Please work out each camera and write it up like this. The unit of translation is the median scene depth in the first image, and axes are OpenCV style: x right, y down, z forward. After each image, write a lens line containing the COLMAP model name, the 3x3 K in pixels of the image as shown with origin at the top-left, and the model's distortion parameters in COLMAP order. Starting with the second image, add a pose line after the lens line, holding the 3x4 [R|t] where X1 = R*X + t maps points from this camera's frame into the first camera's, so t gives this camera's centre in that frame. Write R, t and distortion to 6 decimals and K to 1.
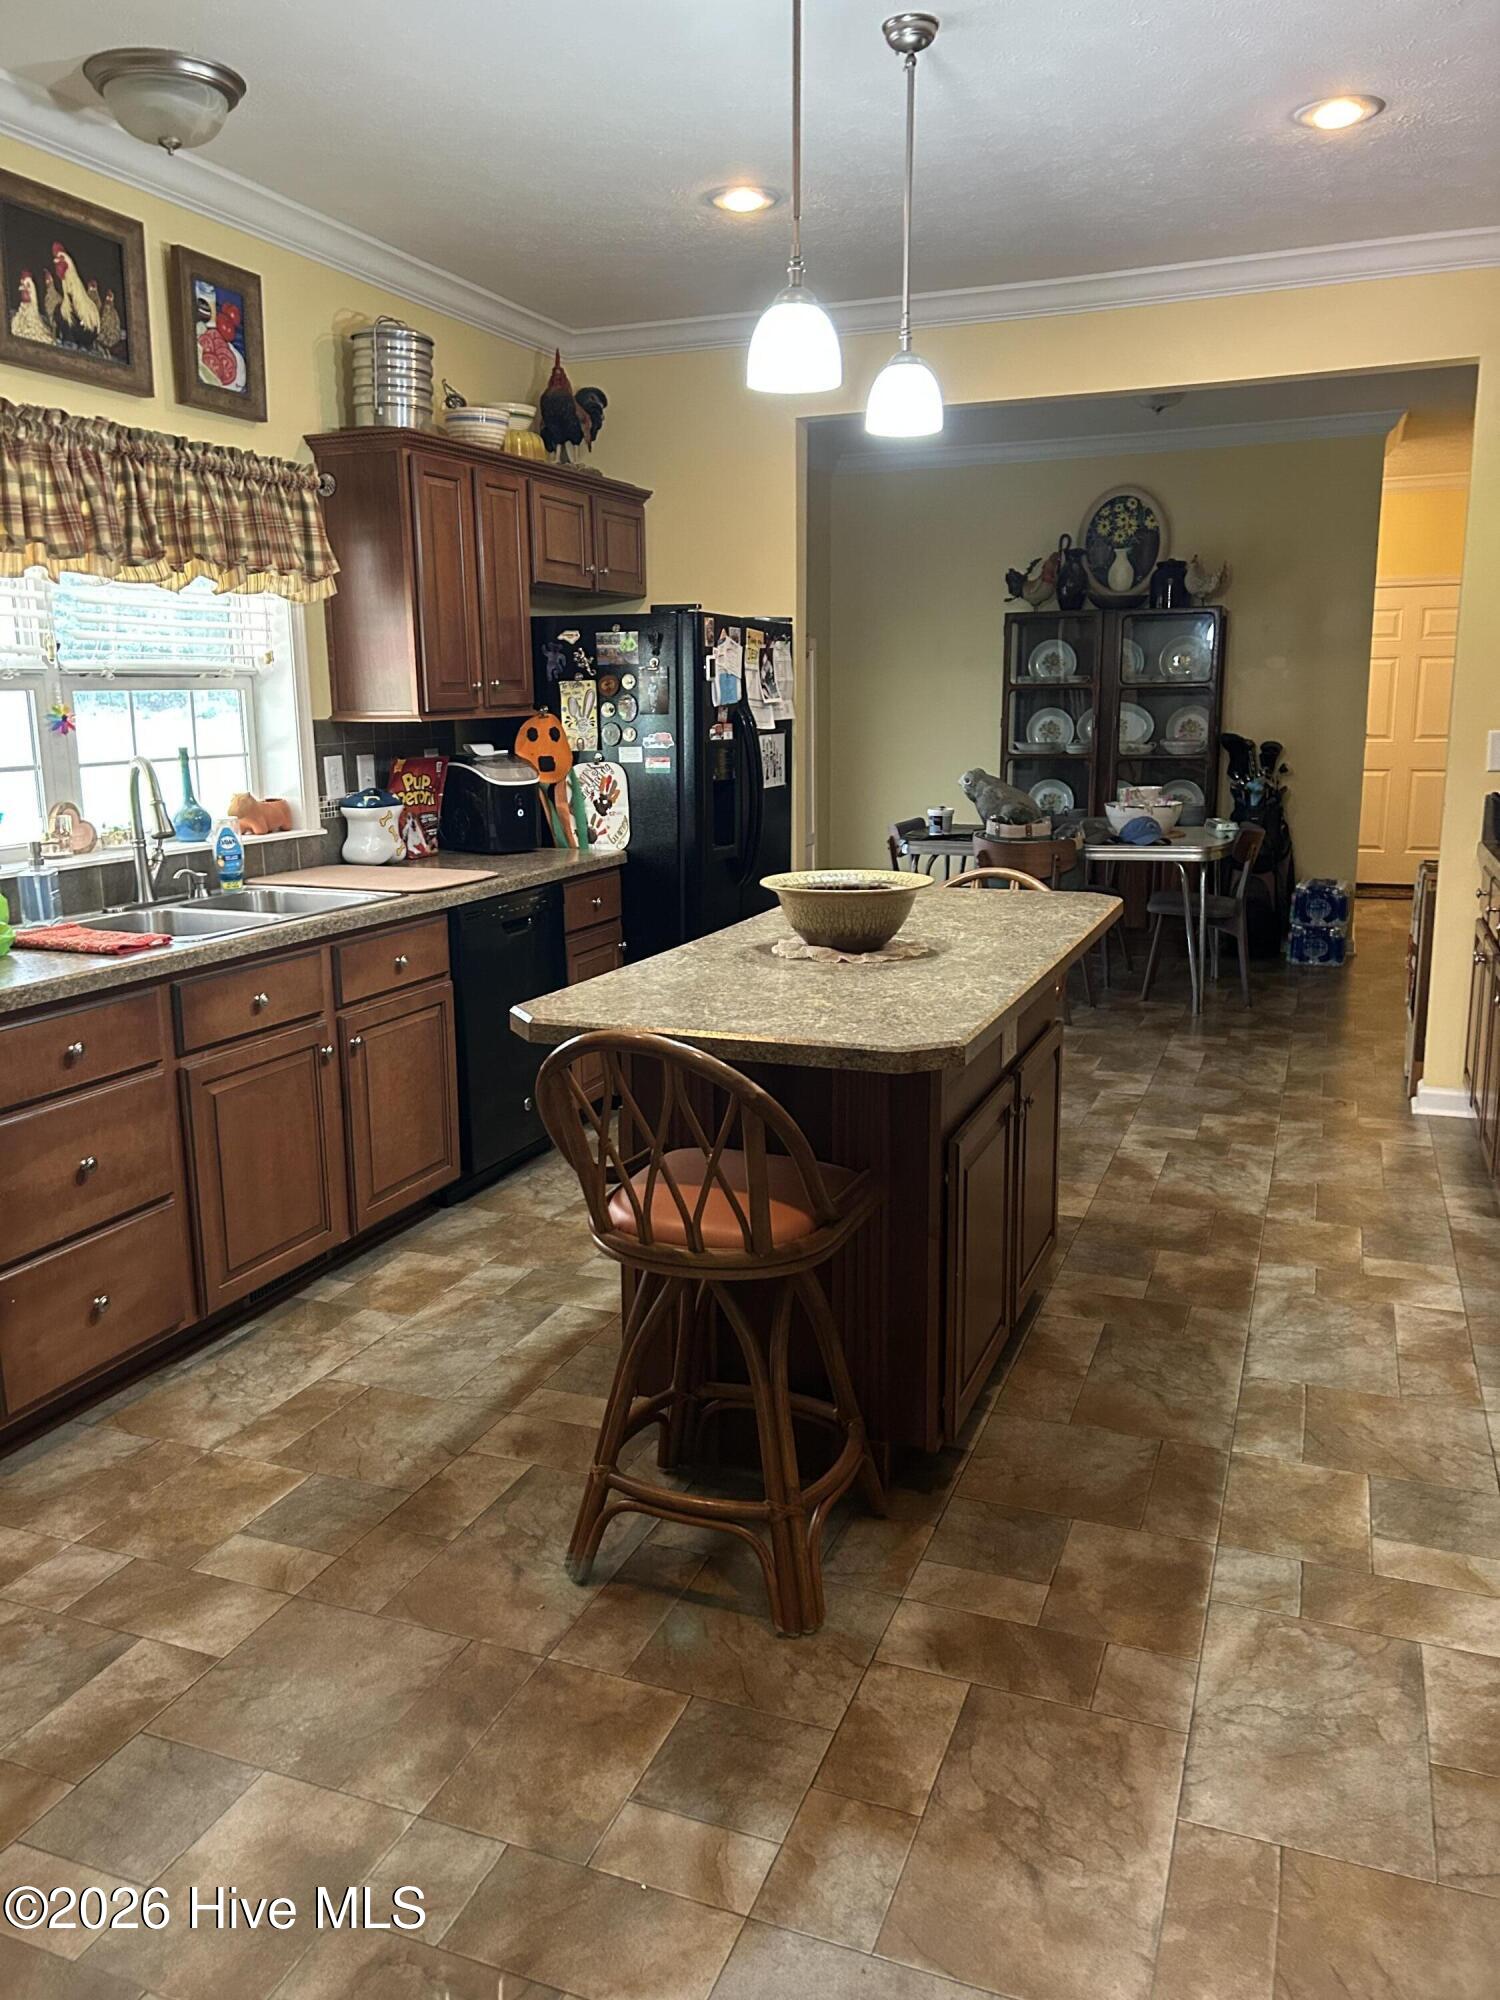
lens RADIAL K [[1508.8, 0, 731.5], [0, 1508.8, 991.3], [0, 0, 1]] dist [0.054014, -0.058584]
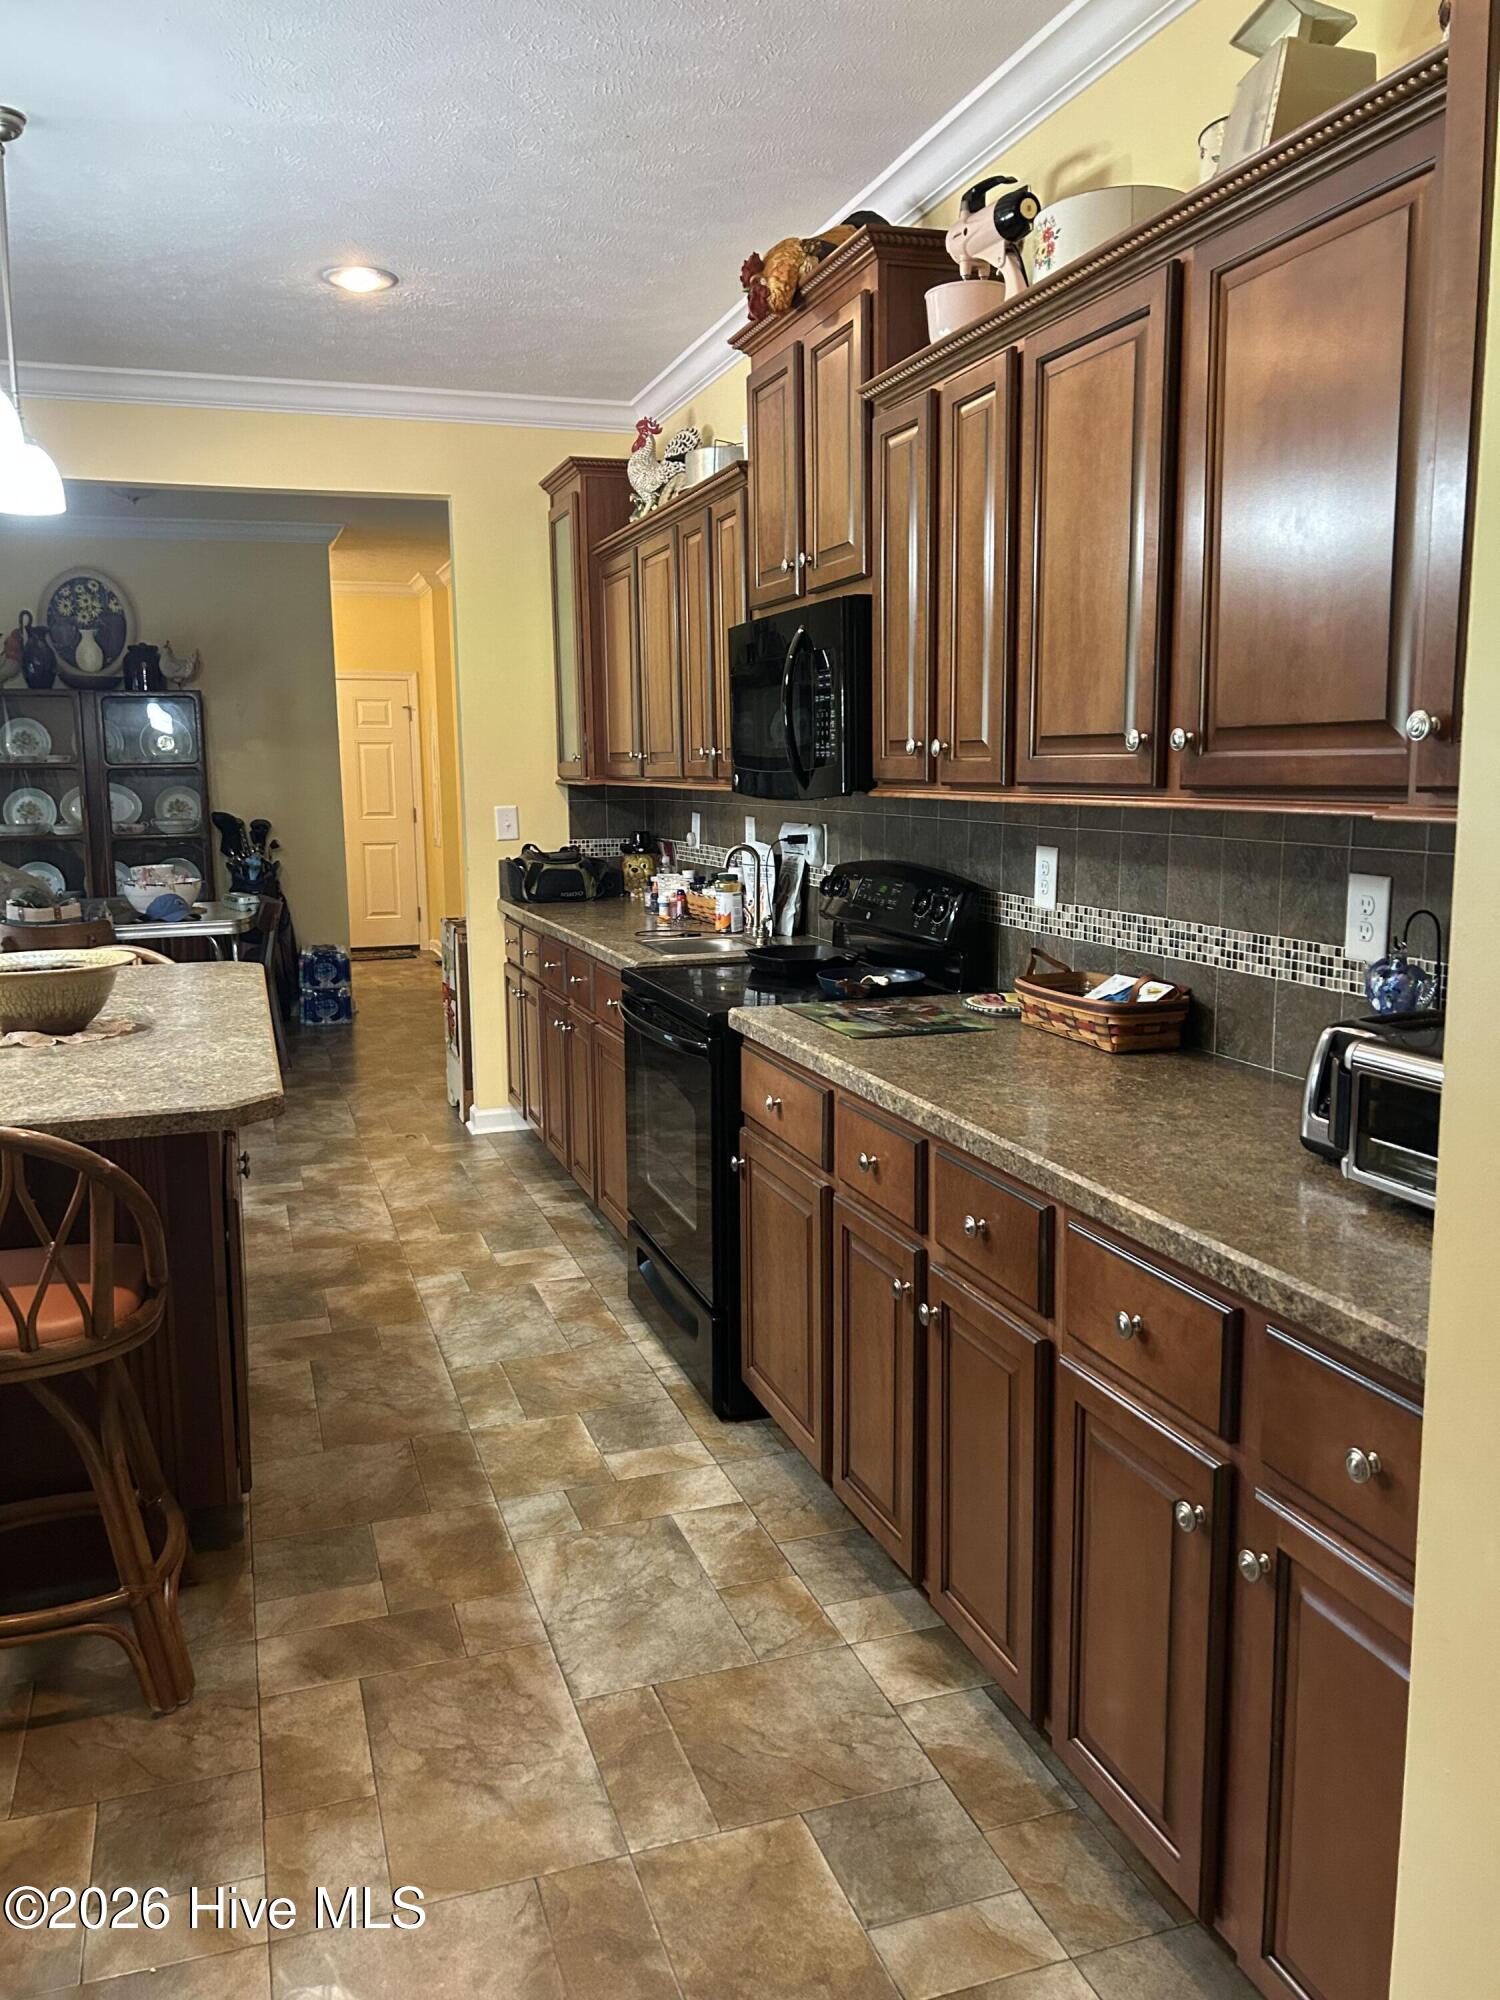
lens RADIAL K [[1508.8, 0, 730.1], [0, 1508.8, 993.4], [0, 0, 1]] dist [0.054014, -0.058584]
pose [[0.764501, -0.093577, 0.637794, -0.168191], [0.125874, 0.992032, -0.005330, 0.005747], [-0.632213, 0.084357, 0.770188, -0.024919]]
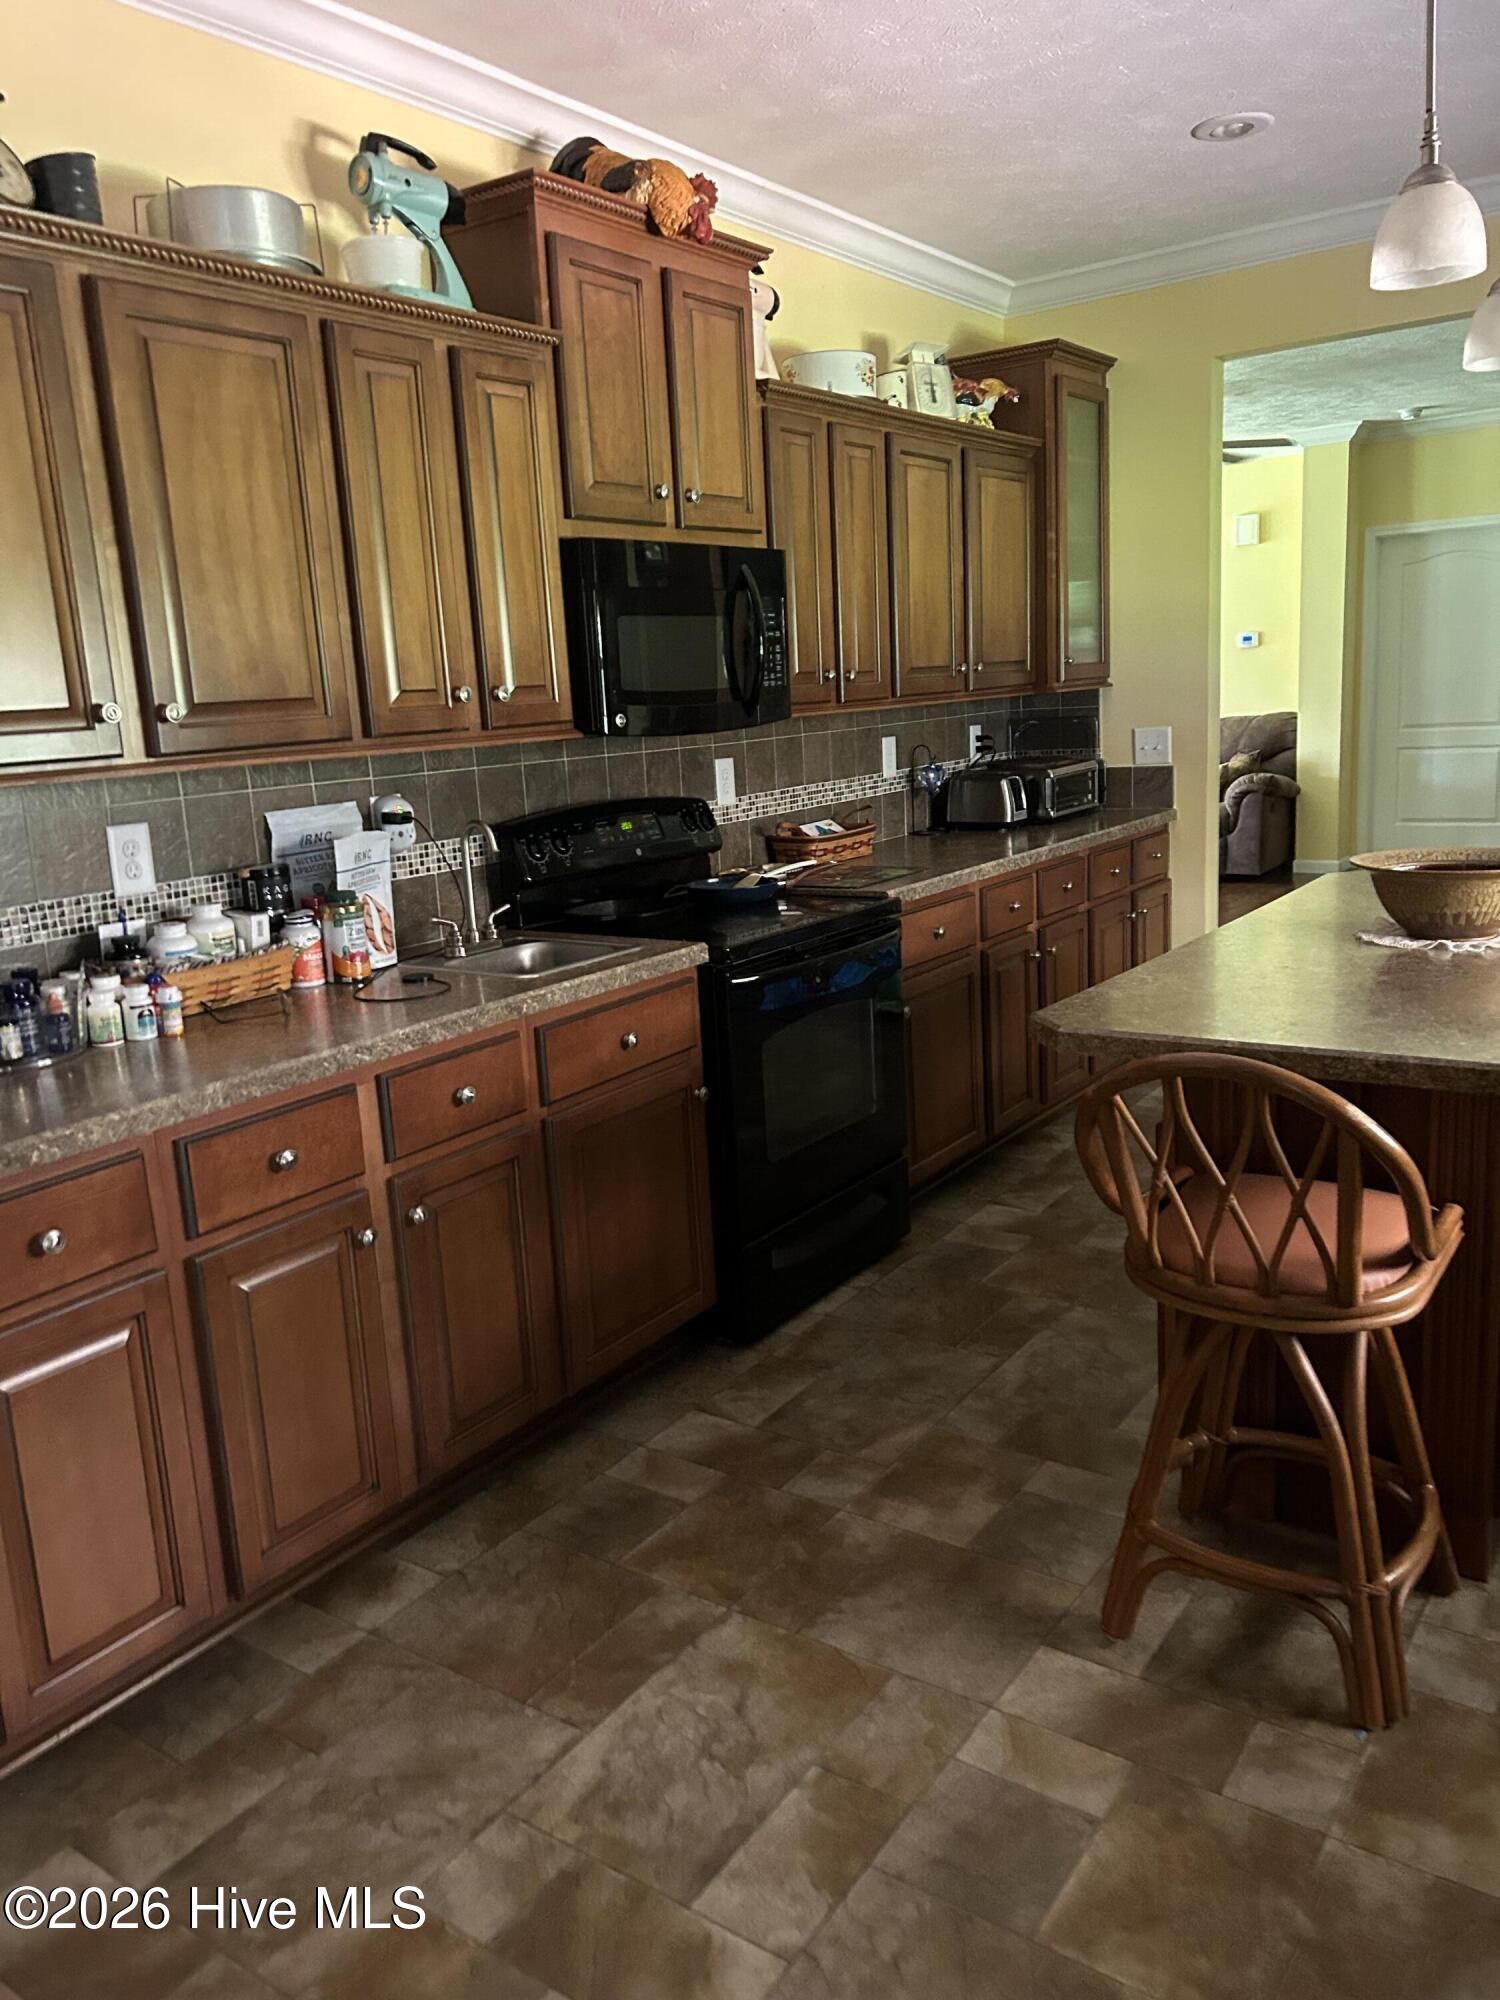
lens RADIAL K [[1508.8, 0, 750.3], [0, 1508.8, 998.0], [0, 0, 1]] dist [0.054014, -0.058584]
pose [[-0.971813, 0.027967, 0.234087, 0.218688], [0.116955, 0.919330, 0.375705, -0.311618], [-0.204696, 0.392493, -0.896688, 1.562816]]
